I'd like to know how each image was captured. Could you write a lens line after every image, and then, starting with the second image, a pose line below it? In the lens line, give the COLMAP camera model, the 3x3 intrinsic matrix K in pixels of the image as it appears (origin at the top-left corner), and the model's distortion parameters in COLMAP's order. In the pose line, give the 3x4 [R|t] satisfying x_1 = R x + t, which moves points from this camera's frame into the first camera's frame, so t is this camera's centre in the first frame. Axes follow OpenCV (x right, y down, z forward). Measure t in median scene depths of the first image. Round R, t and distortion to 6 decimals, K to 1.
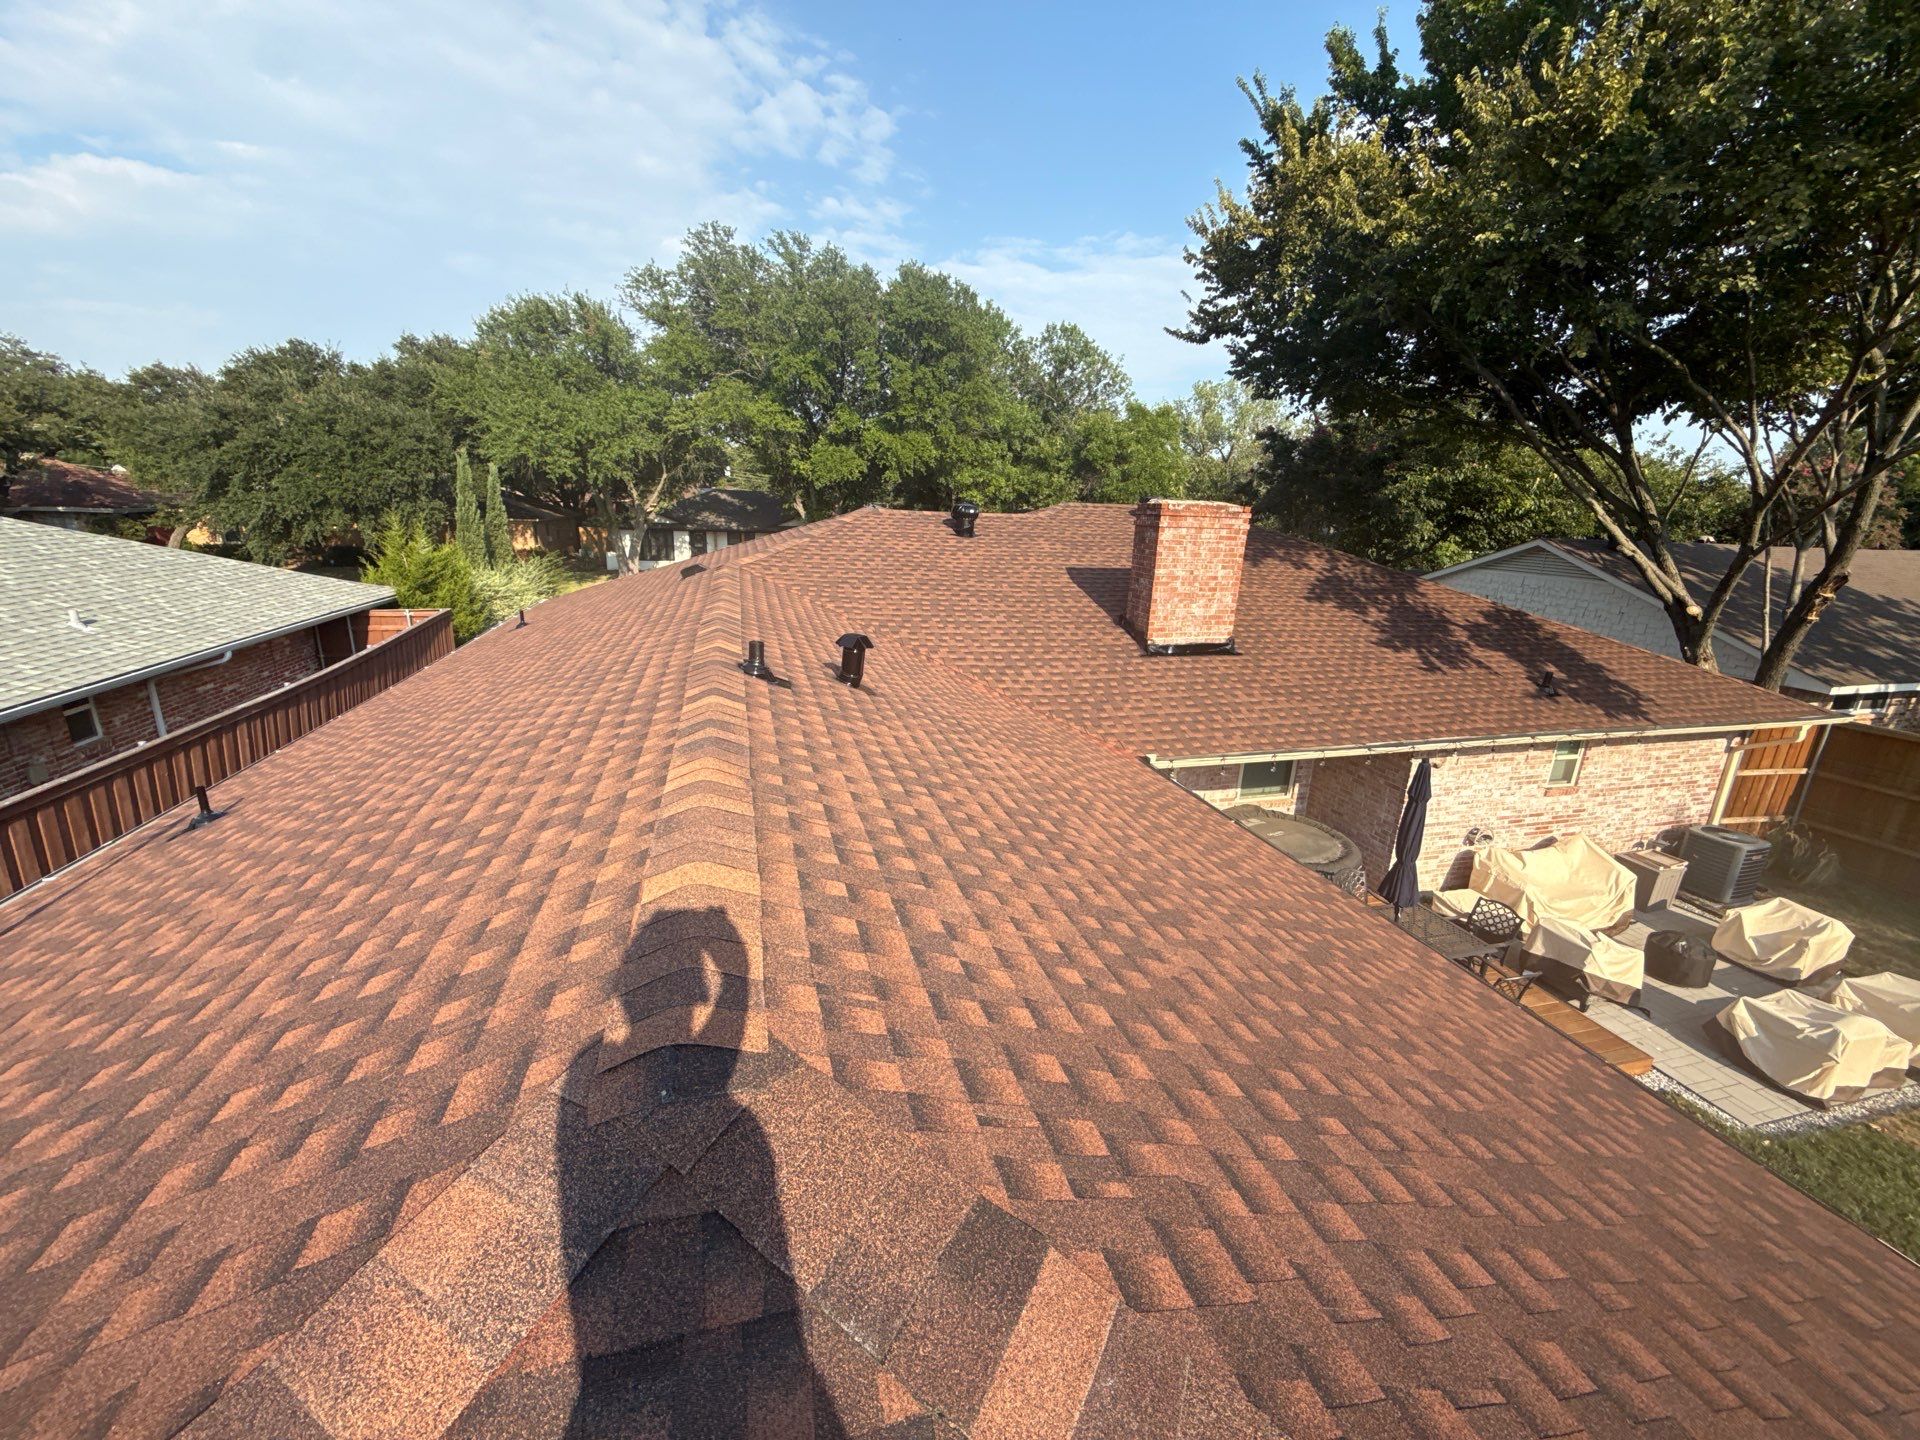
lens RADIAL K [[764.5, 0, 959.9], [0, 764.5, 721.7], [0, 0, 1]] dist [0.000167, 0.000146]
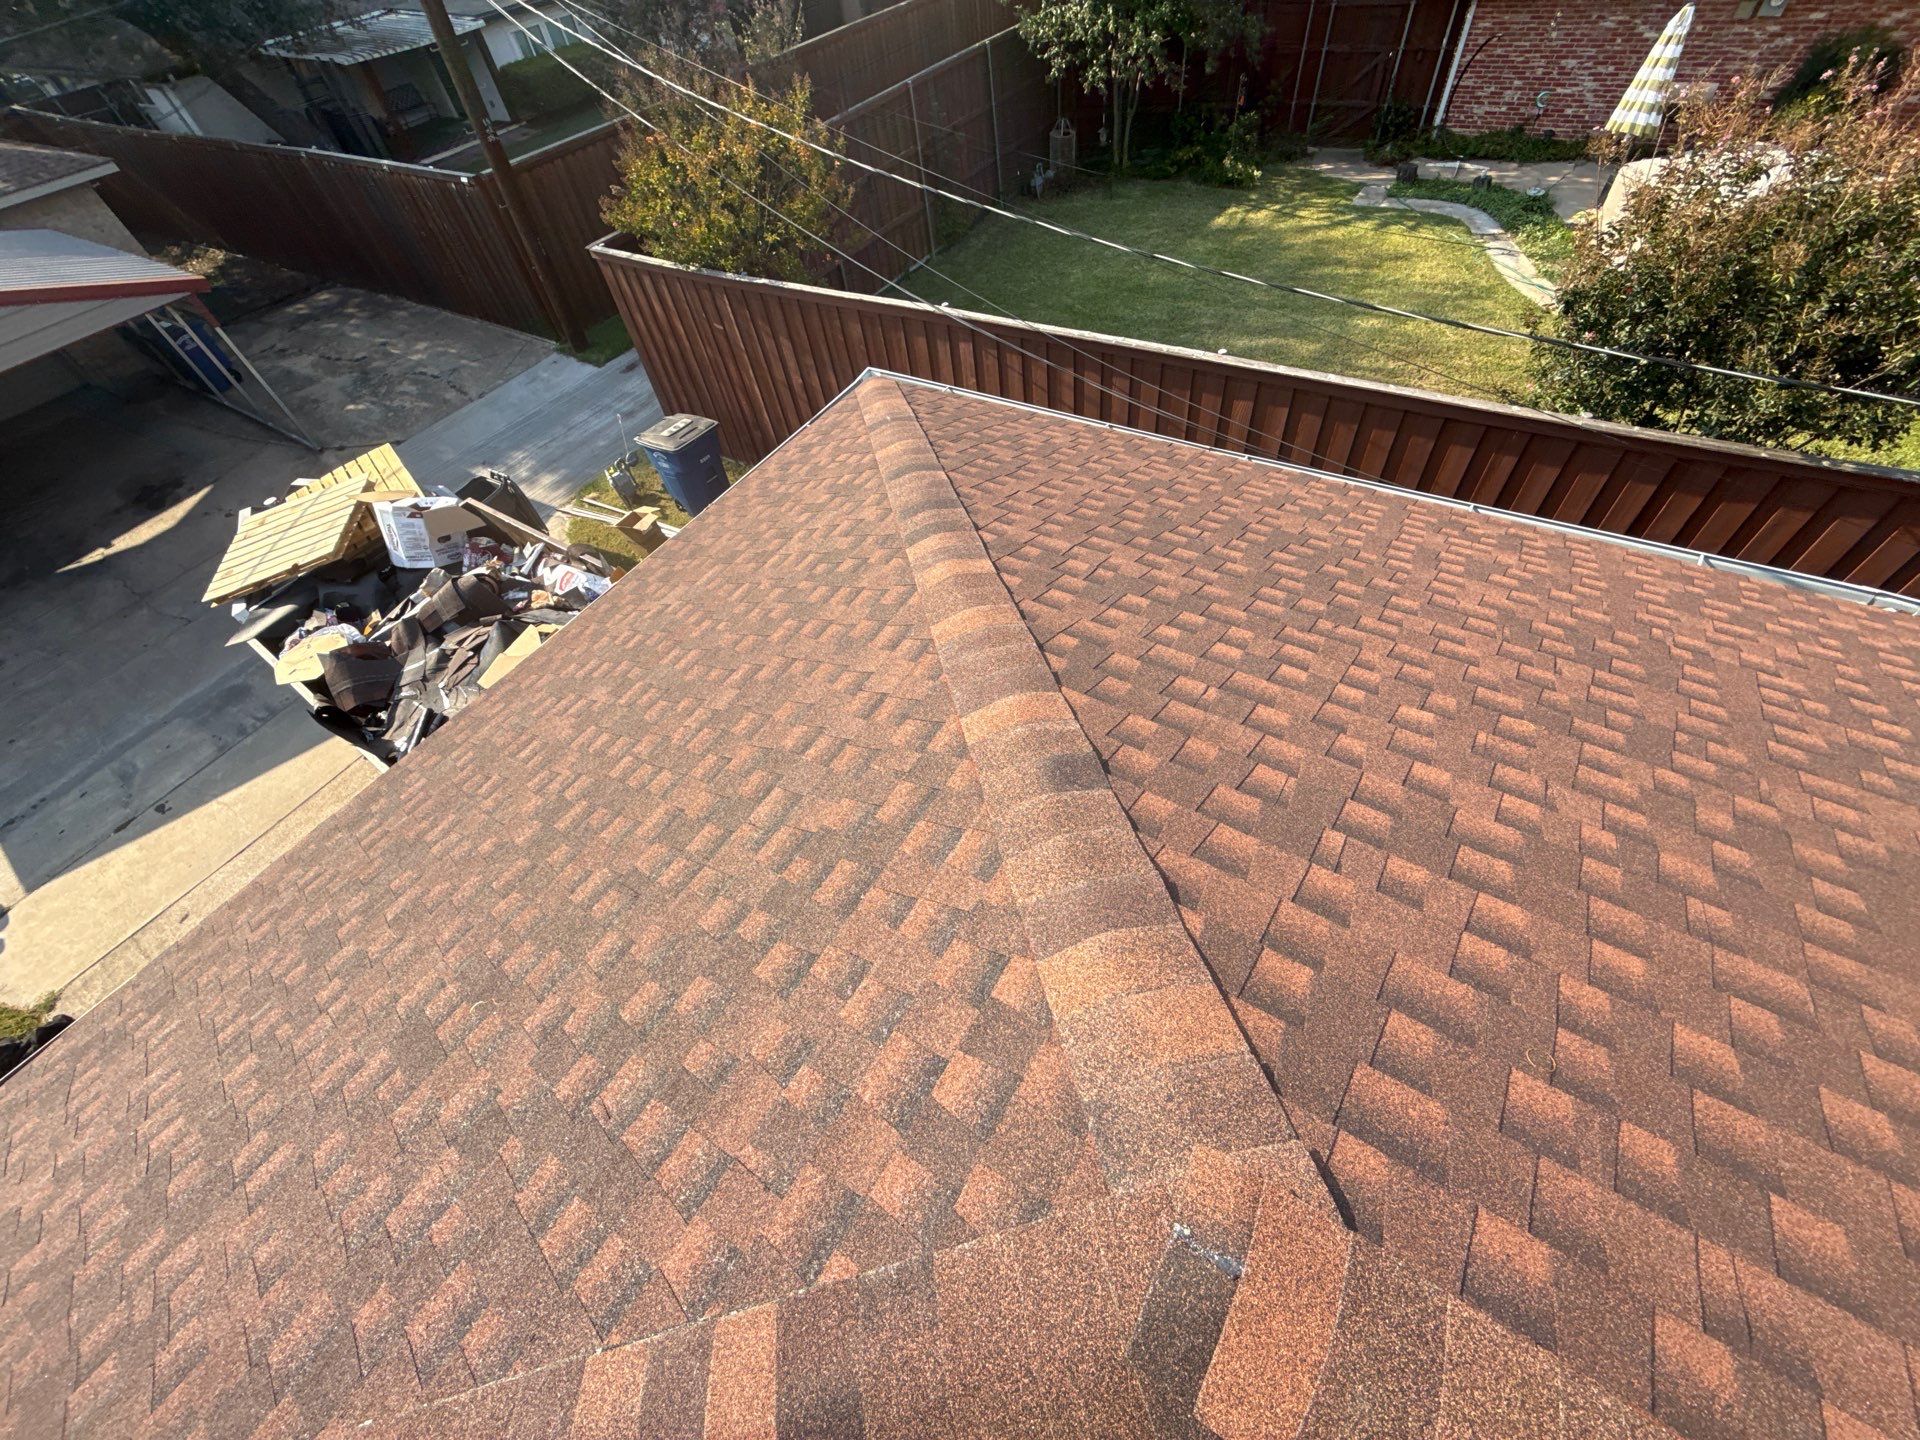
lens RADIAL K [[764.7, 0, 960.5], [0, 764.7, 716.8], [0, 0, 1]] dist [-0.000423, 0.000303]
pose [[-0.747903, 0.541191, -0.384386, -0.017669], [-0.108471, 0.471641, 0.875094, -0.045770], [0.654885, 0.696180, -0.294038, 0.066505]]
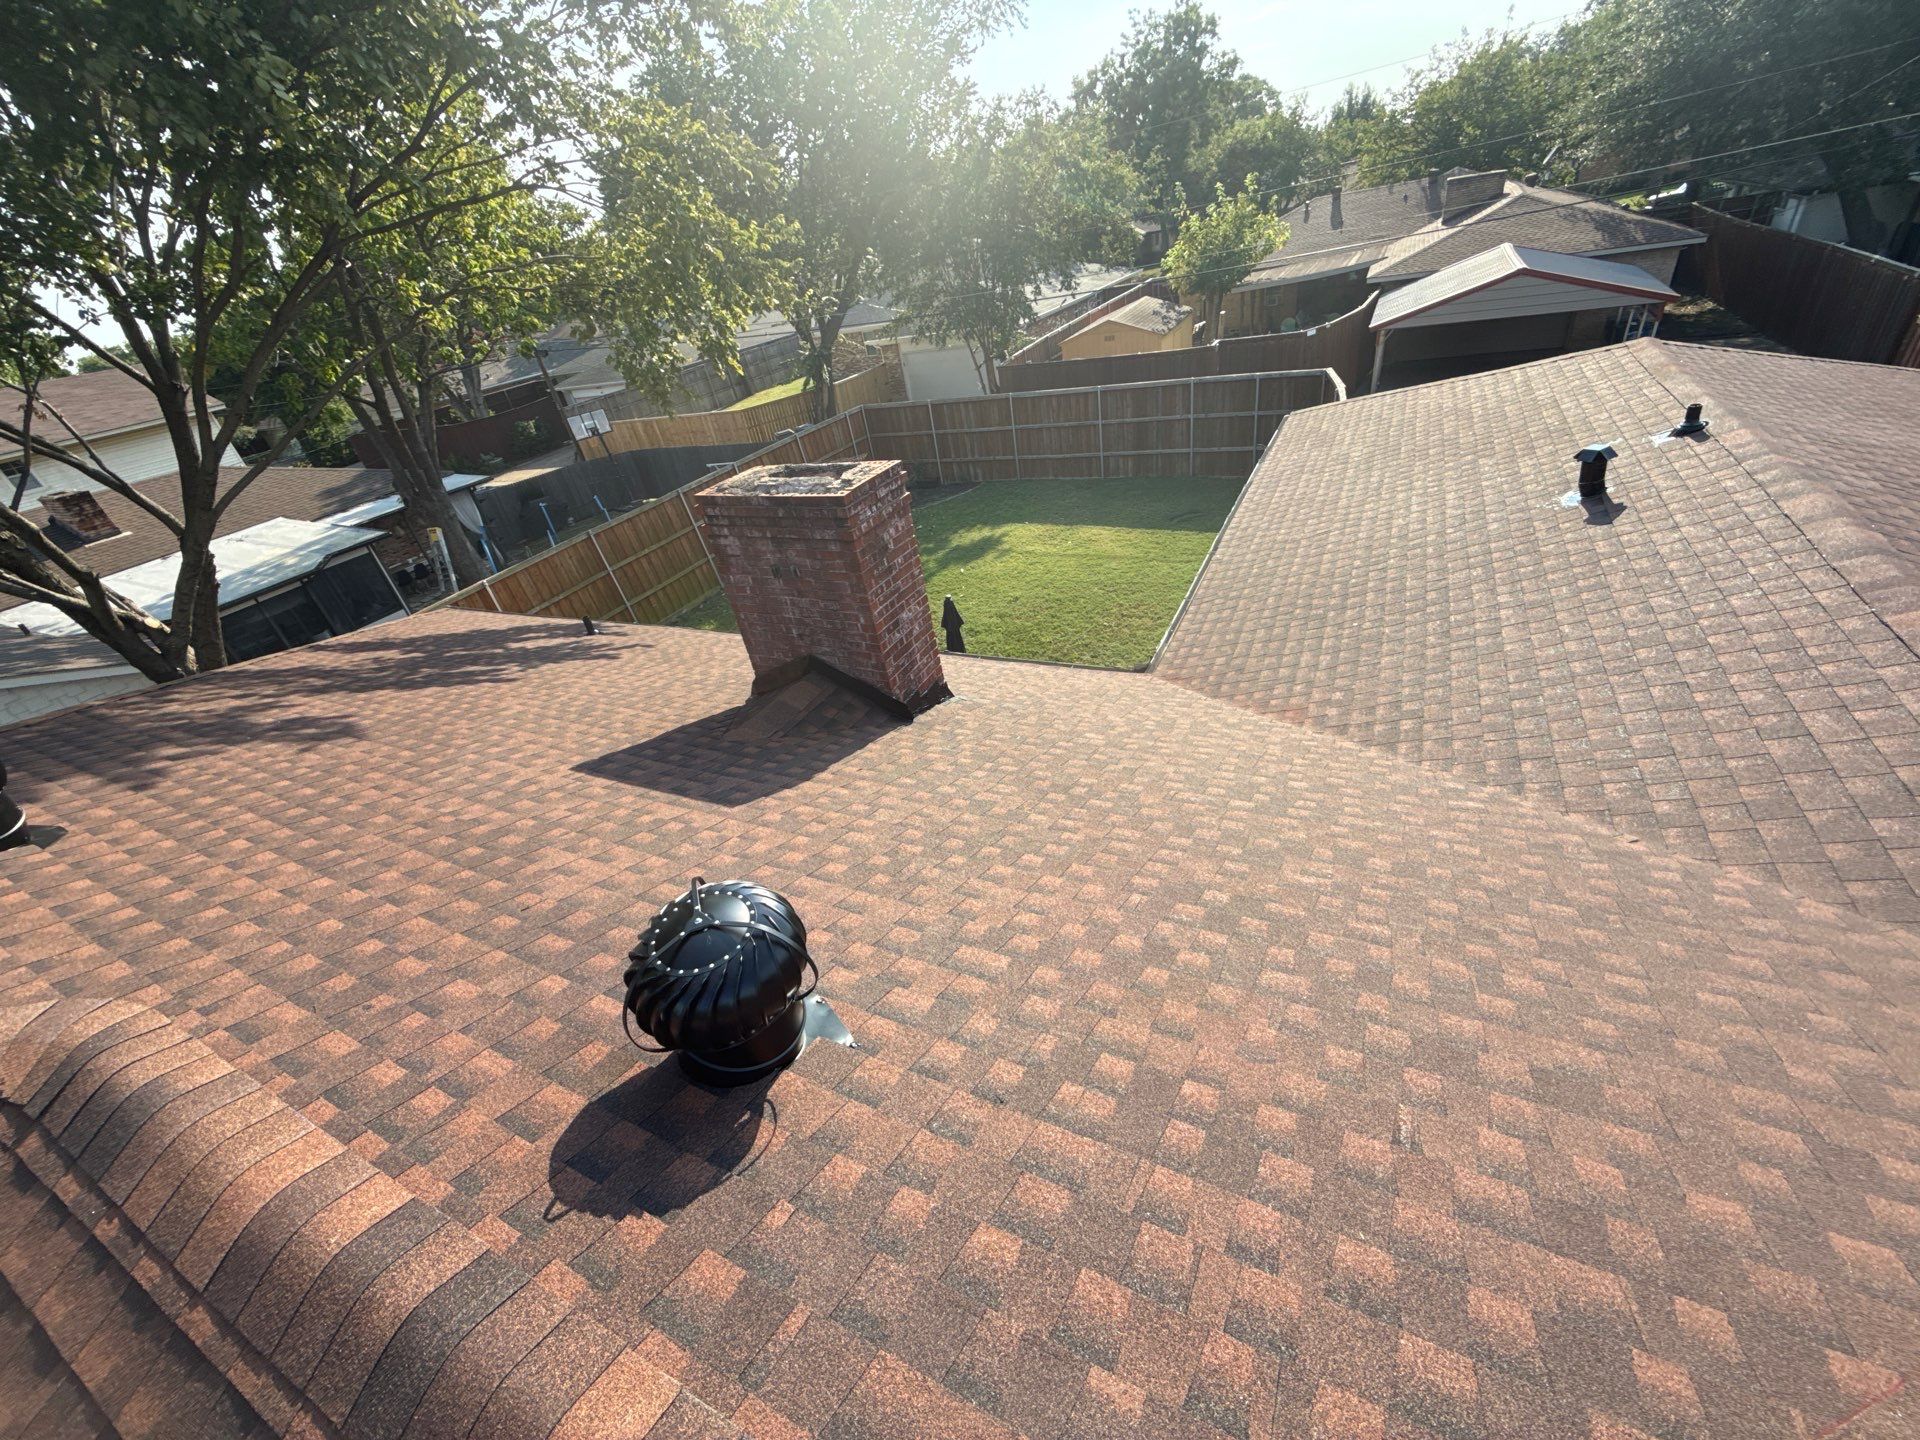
lens RADIAL K [[765.7, 0, 963.5], [0, 765.7, 716.8], [0, 0, 1]] dist [0.000883, -0.000130]
pose [[-0.736368, -0.293409, 0.609651, -0.095653], [0.309479, 0.655215, 0.689142, -0.352584], [-0.601653, 0.696136, -0.391675, 0.880470]]
